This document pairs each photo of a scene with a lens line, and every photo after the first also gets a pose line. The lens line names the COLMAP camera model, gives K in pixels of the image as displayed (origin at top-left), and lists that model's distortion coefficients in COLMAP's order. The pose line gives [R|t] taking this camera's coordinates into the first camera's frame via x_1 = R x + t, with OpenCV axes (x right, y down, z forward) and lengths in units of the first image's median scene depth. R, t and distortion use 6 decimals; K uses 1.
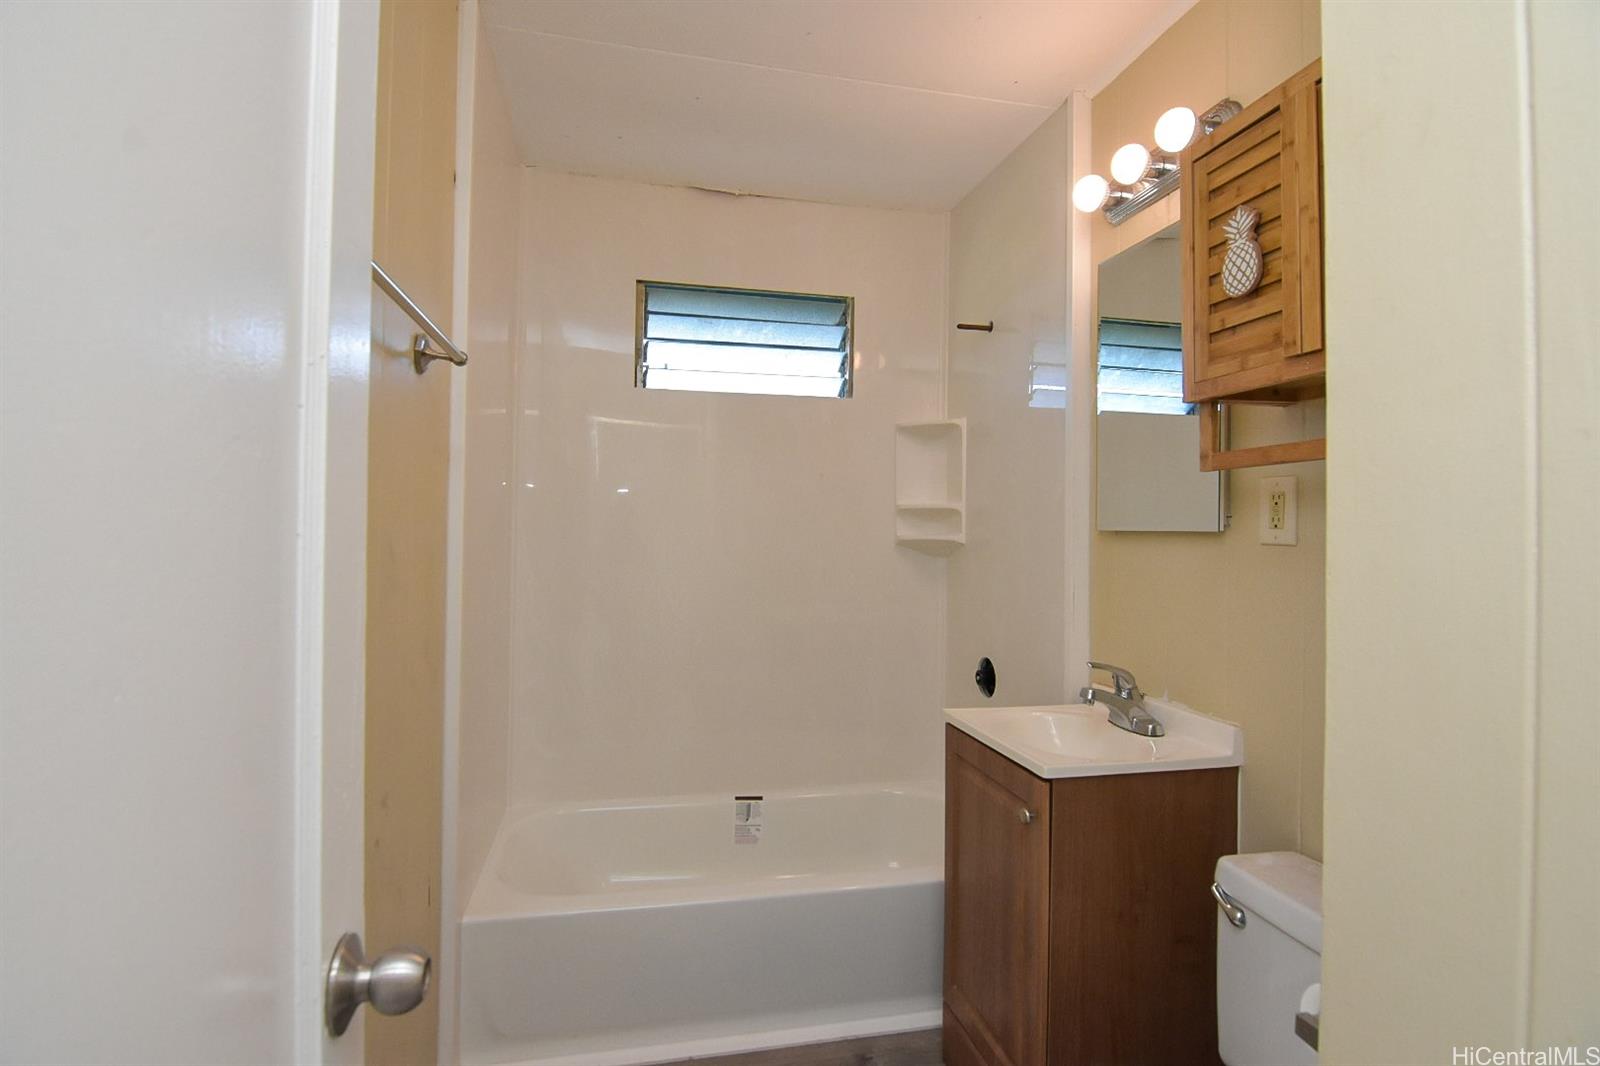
lens RADIAL K [[775.5, 0, 801.5], [0, 775.5, 521.8], [0, 0, 1]] dist [-0.001185, -0.014686]
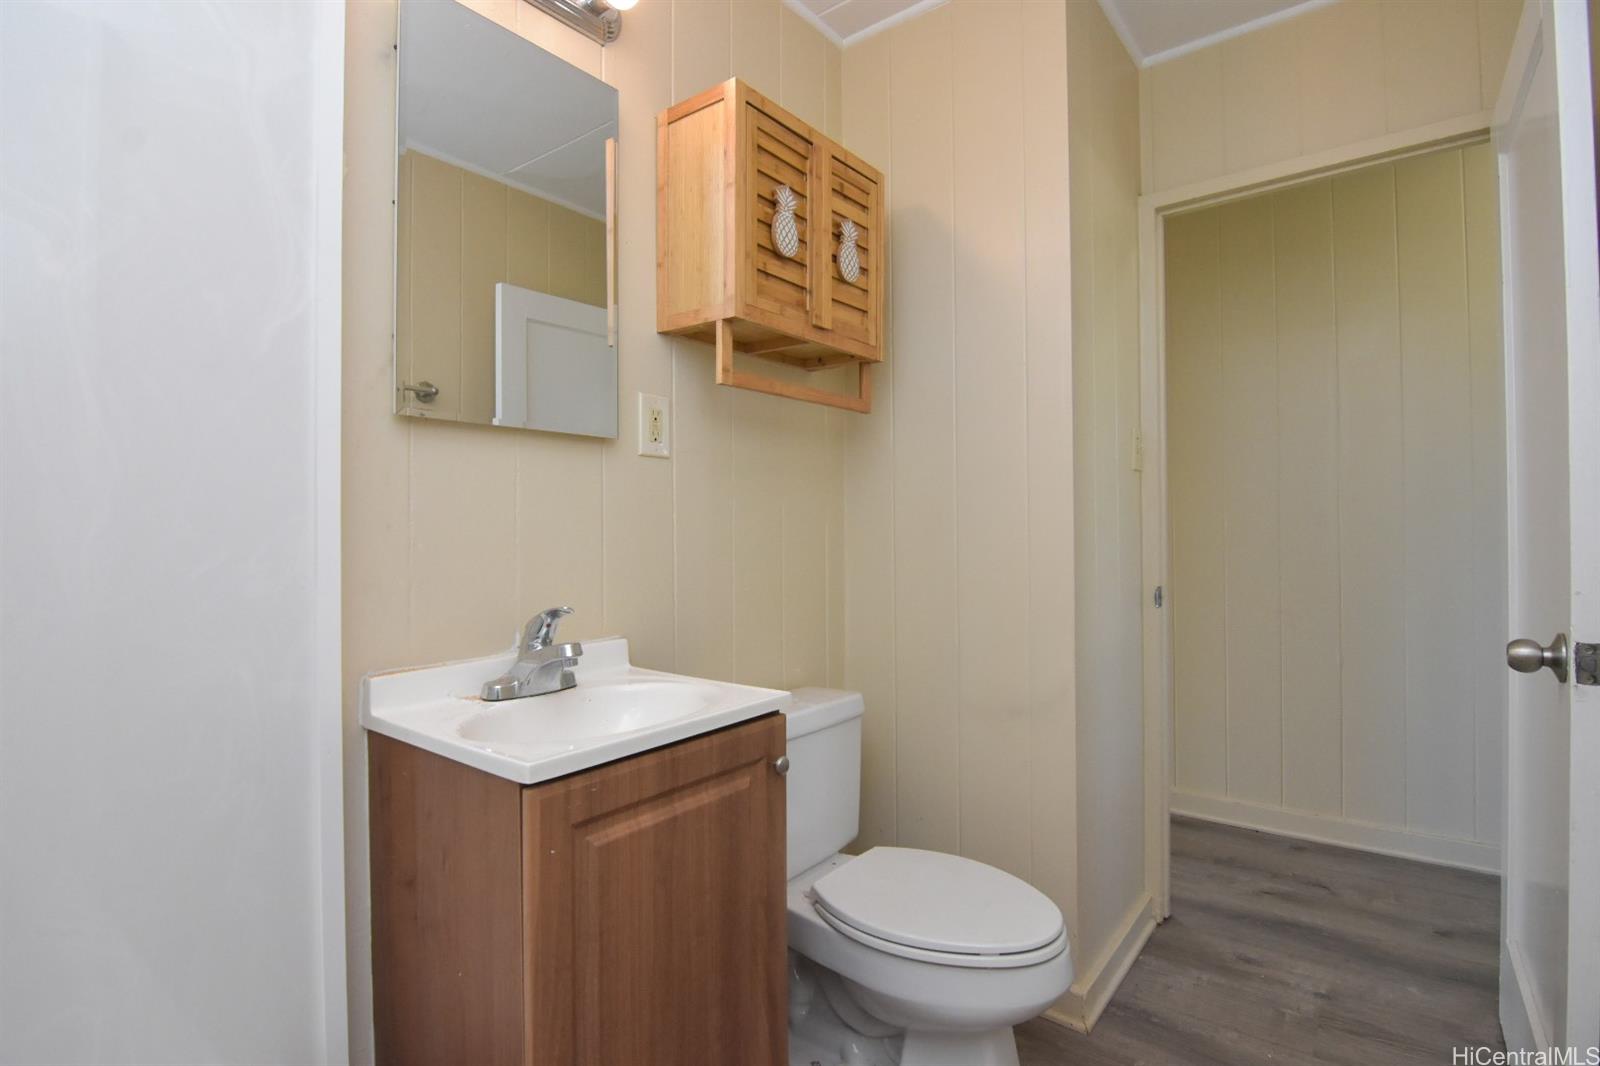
lens RADIAL K [[775.5, 0, 801.5], [0, 775.5, 521.8], [0, 0, 1]] dist [-0.001185, -0.014686]
pose [[-0.618245, 0.000072, 0.785985, -0.431383], [-0.007534, 0.999954, -0.006017, 0.144422], [-0.785949, -0.009642, -0.618216, 1.712119]]
